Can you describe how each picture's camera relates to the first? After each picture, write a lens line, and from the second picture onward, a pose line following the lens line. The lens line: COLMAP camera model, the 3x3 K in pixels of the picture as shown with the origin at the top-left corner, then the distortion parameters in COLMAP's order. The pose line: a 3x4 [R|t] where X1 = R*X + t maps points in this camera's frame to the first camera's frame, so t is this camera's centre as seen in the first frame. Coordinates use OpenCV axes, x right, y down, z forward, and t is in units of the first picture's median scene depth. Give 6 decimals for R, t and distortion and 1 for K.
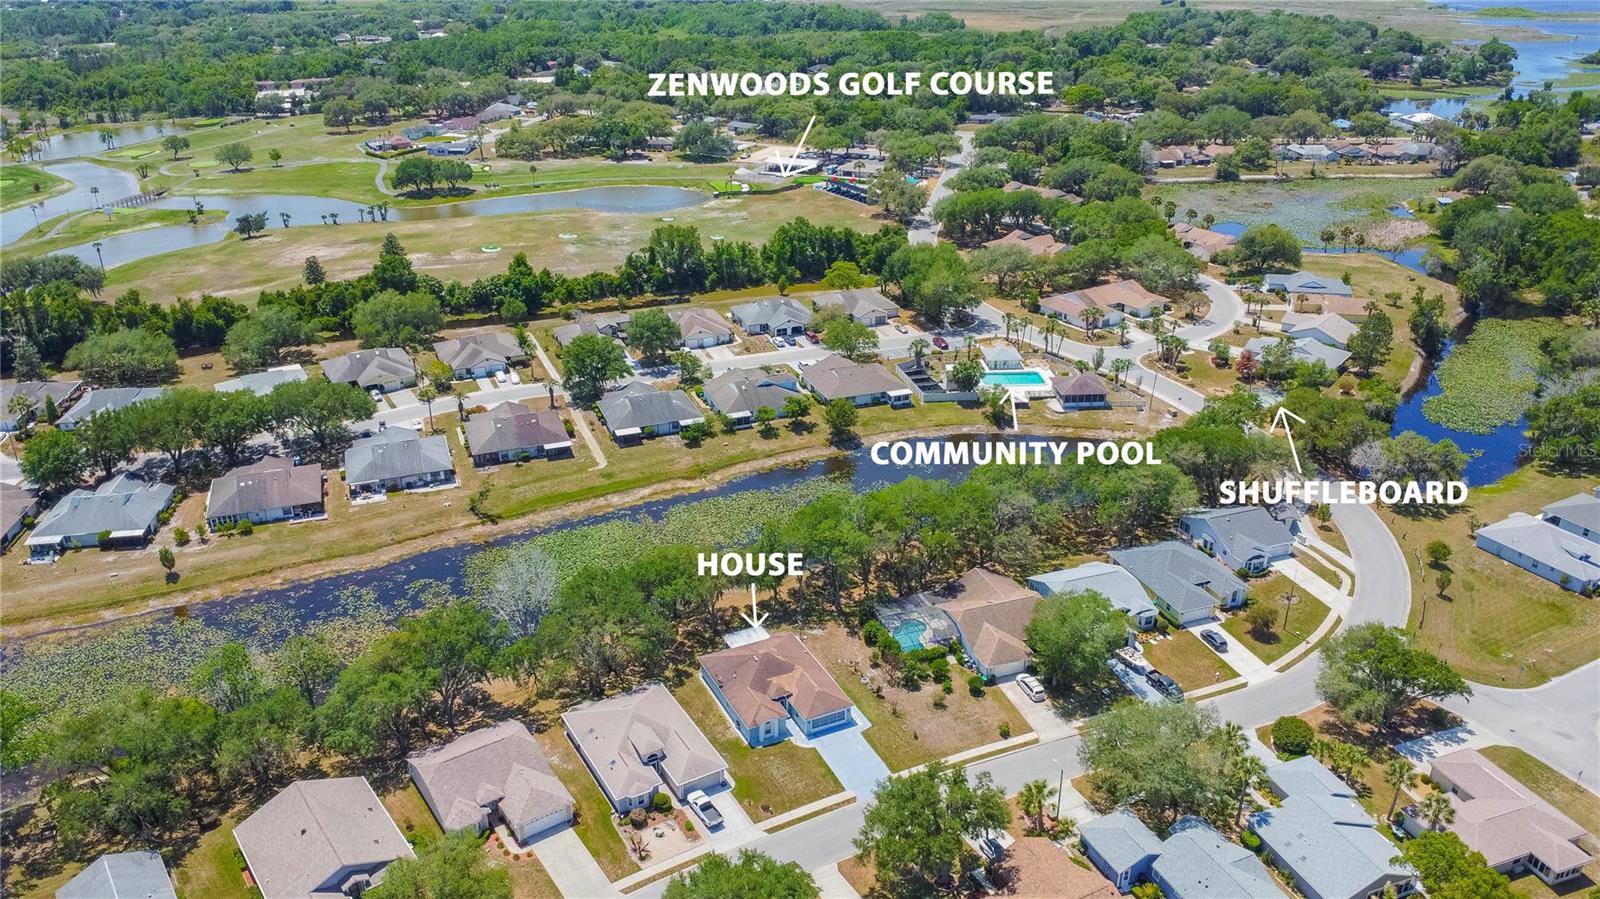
lens RADIAL K [[1163.3, 0, 790.2], [0, 1163.3, 447.2], [0, 0, 1]] dist [-0.019583, -0.024942]
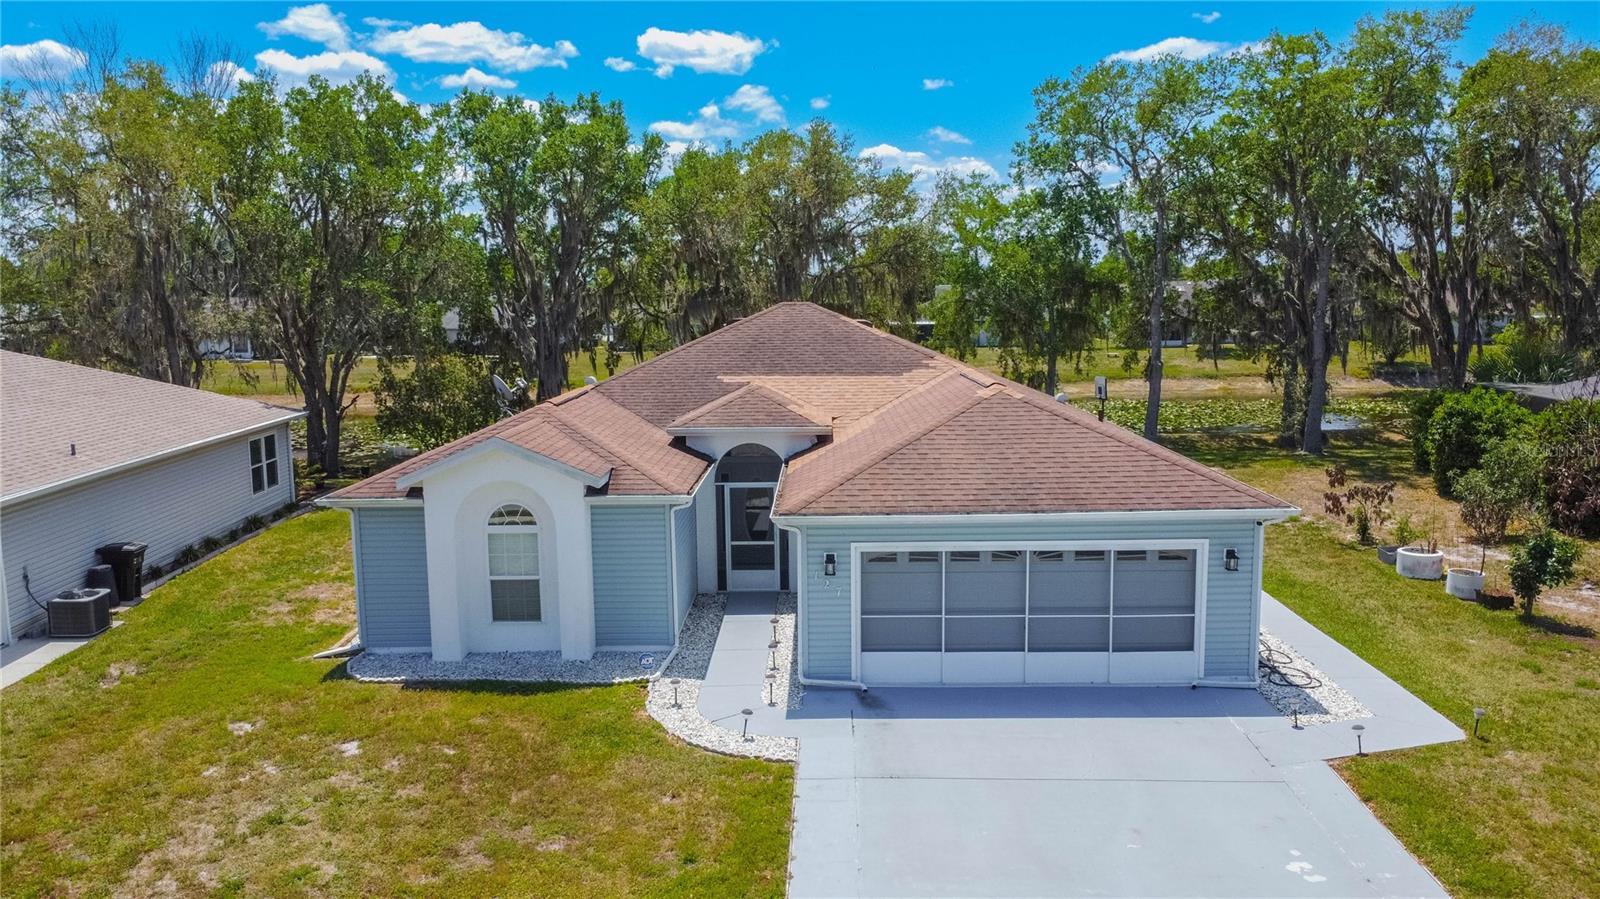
lens RADIAL K [[1163.3, 0, 790.2], [0, 1163.3, 447.2], [0, 0, 1]] dist [-0.019583, -0.024942]
pose [[0.888822, 0.051606, -0.455338, 0.035995], [-0.177822, 0.954620, -0.238916, 0.144711], [0.422345, 0.293323, 0.857663, 0.513226]]
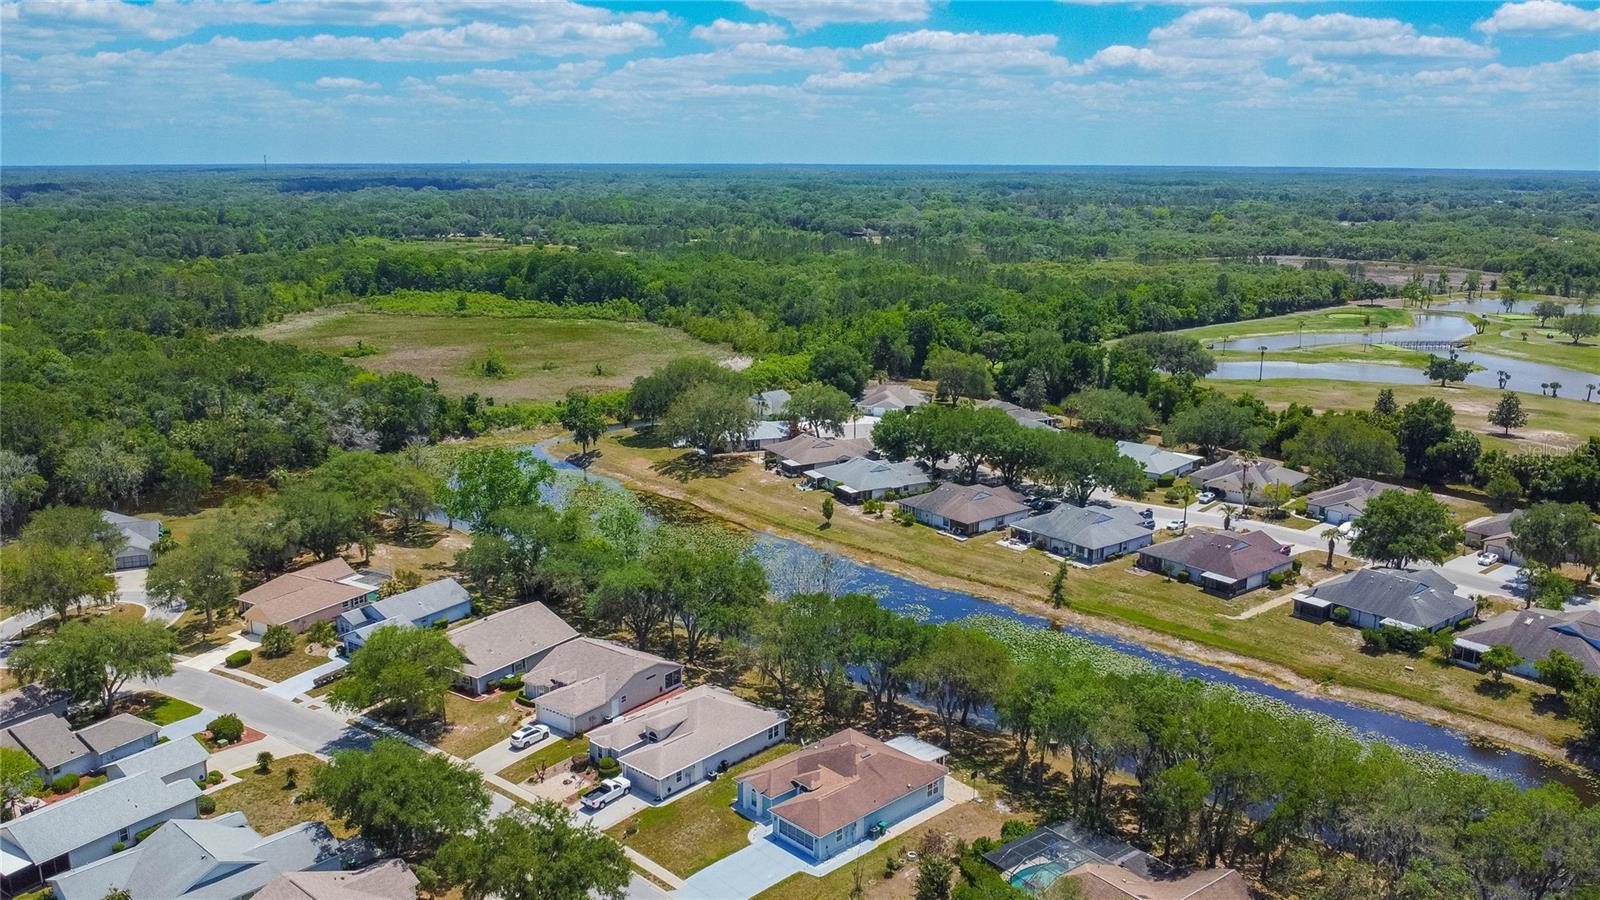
lens RADIAL K [[1273.6, 0, 788.0], [0, 1273.6, 419.4], [0, 0, 1]] dist [-0.016671, -0.032110]
pose [[0.304398, 0.196836, -0.931986, 0.425968], [-0.395588, 0.916175, 0.064293, -0.034690], [0.866517, 0.349112, 0.356748, 0.352294]]
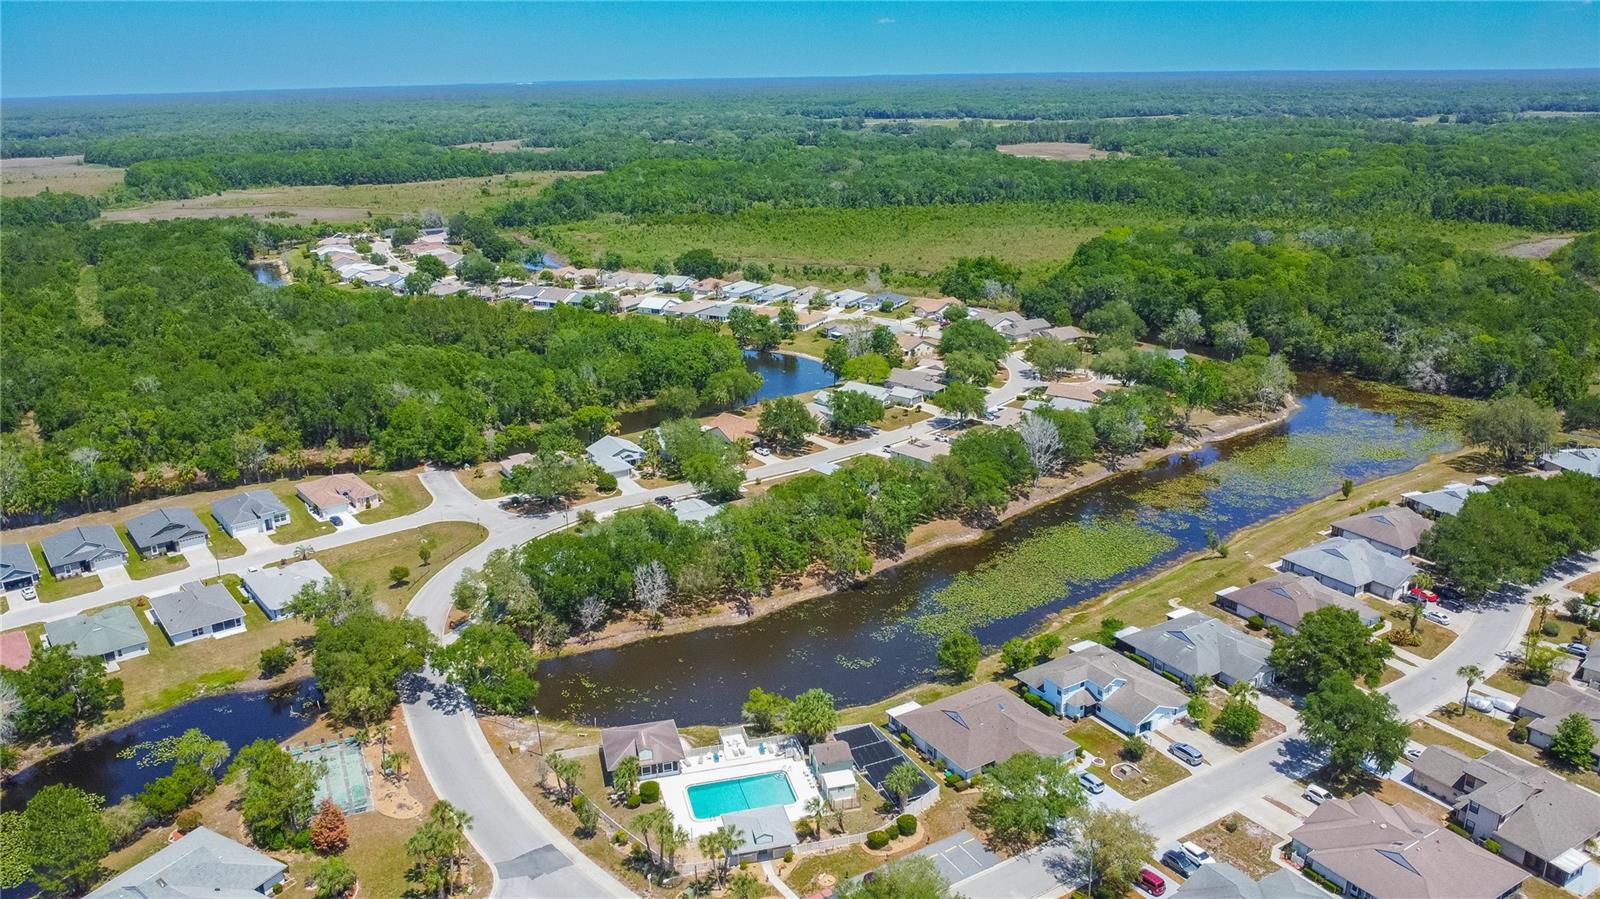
lens RADIAL K [[1177.6, 0, 791.5], [0, 1177.6, 430.1], [0, 0, 1]] dist [-0.026961, -0.013557]
pose [[-0.981208, 0.077303, -0.176794, 0.262502], [-0.059083, 0.751866, 0.656664, -0.609339], [0.183687, 0.654769, -0.733169, 1.342691]]
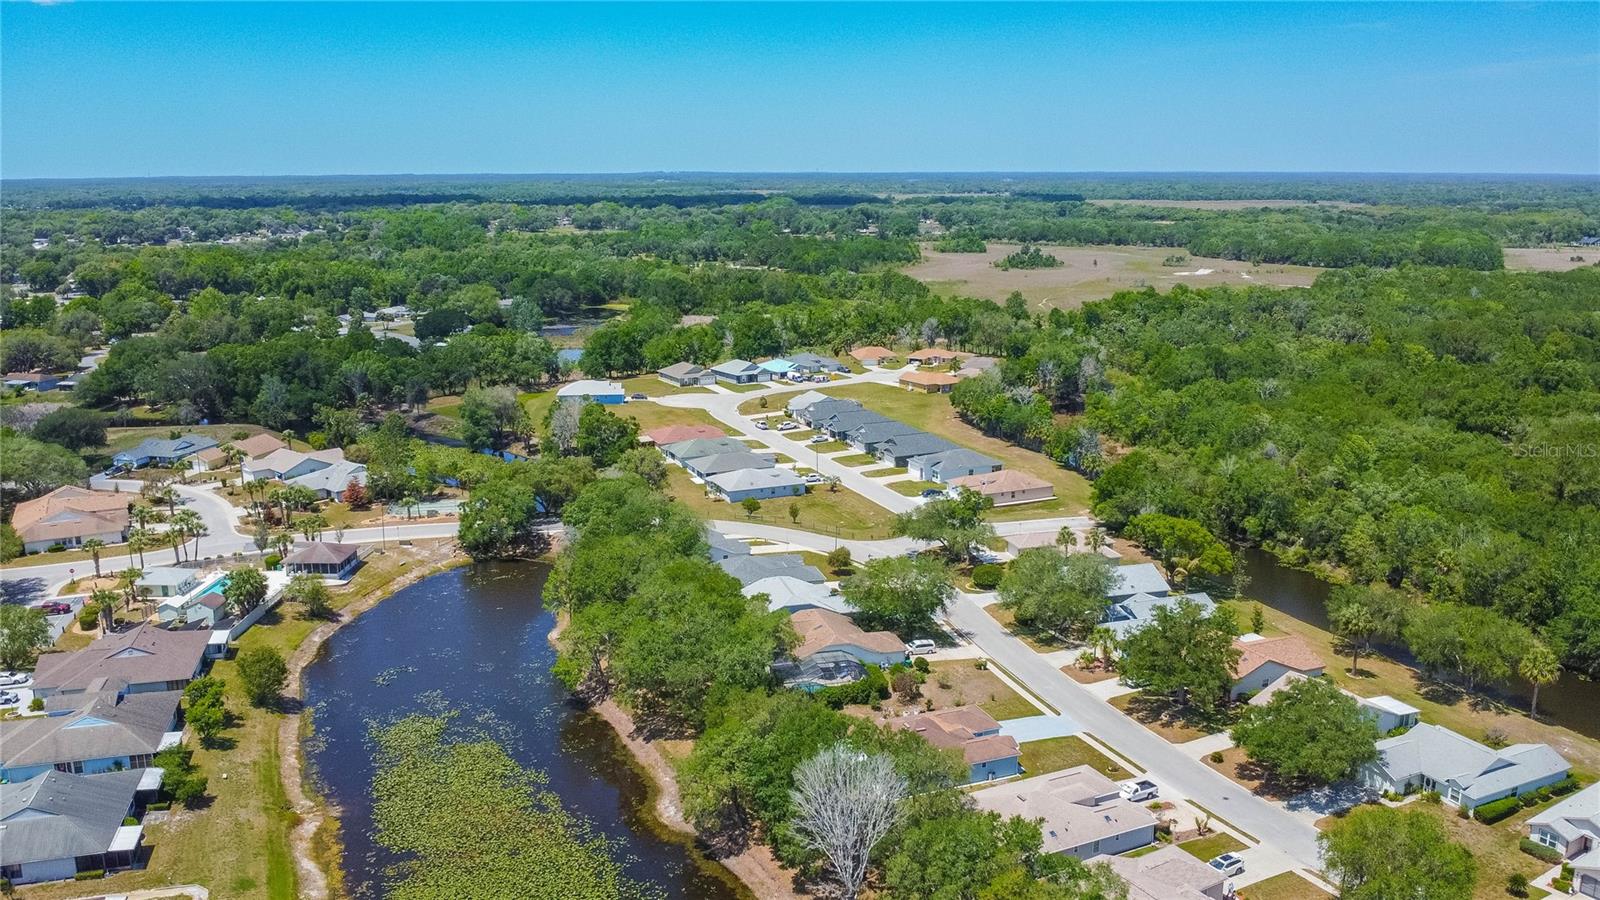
lens RADIAL K [[1273.6, 0, 788.0], [0, 1273.6, 419.4], [0, 0, 1]] dist [-0.016671, -0.032110]
pose [[0.083600, -0.189058, 0.978401, -0.561796], [0.412636, 0.900274, 0.138704, -0.122785], [-0.907051, 0.392128, 0.153275, 0.510108]]
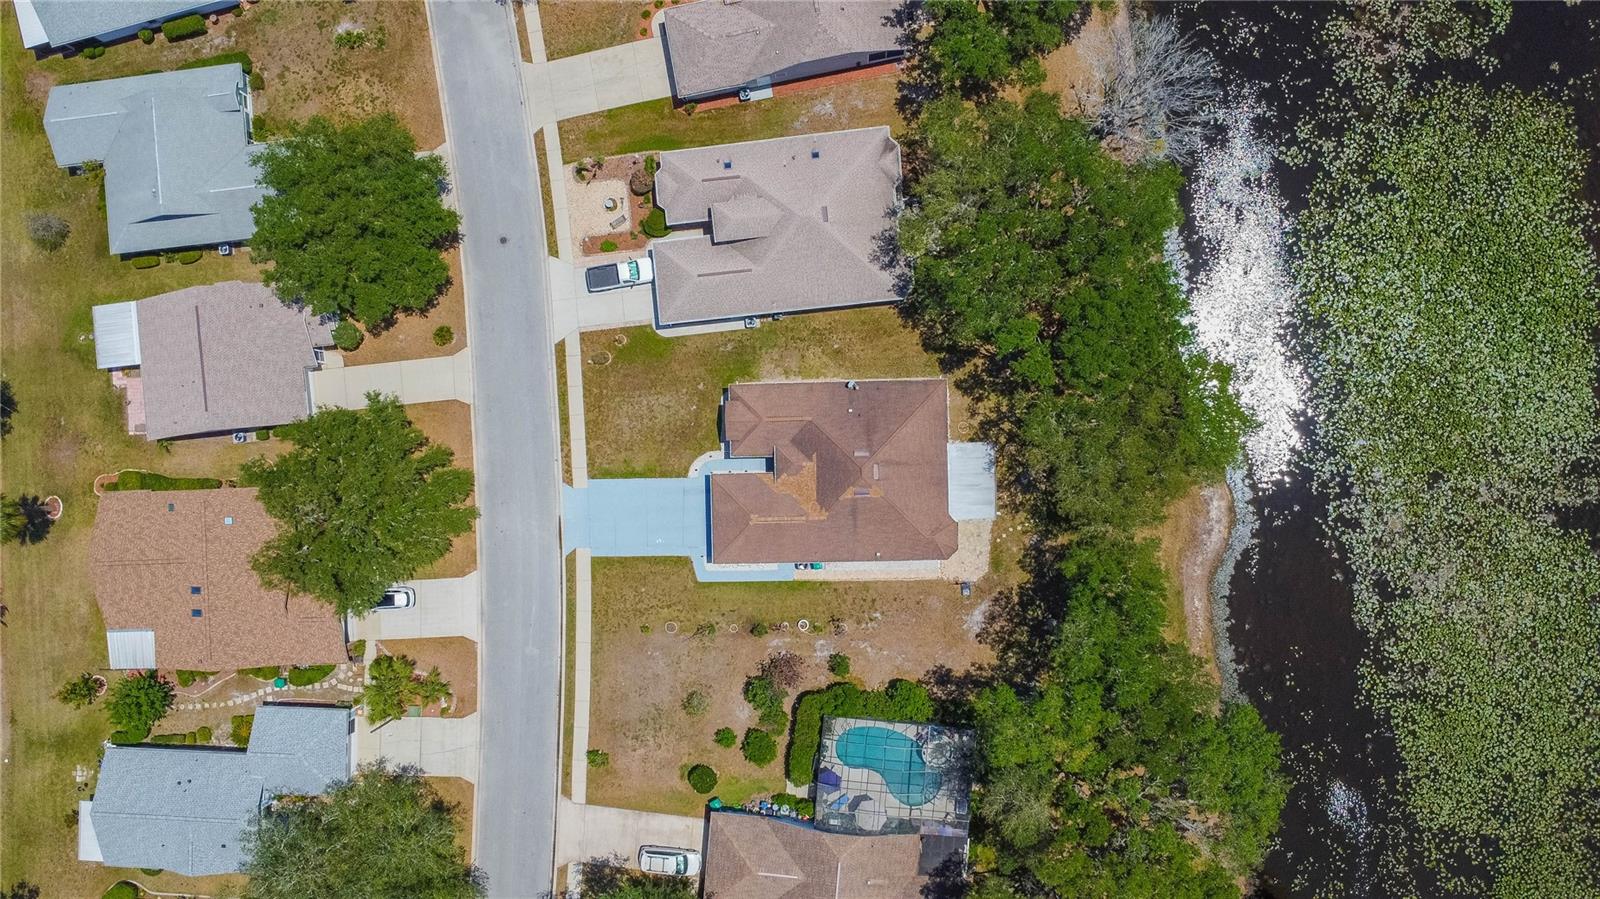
lens RADIAL K [[1163.3, 0, 790.2], [0, 1163.3, 447.2], [0, 0, 1]] dist [-0.019583, -0.024942]
pose [[-0.411418, 0.911113, 0.024682, -0.019379], [-0.315930, -0.167957, 0.933798, -0.208795], [0.854941, 0.376383, 0.356949, 0.456663]]
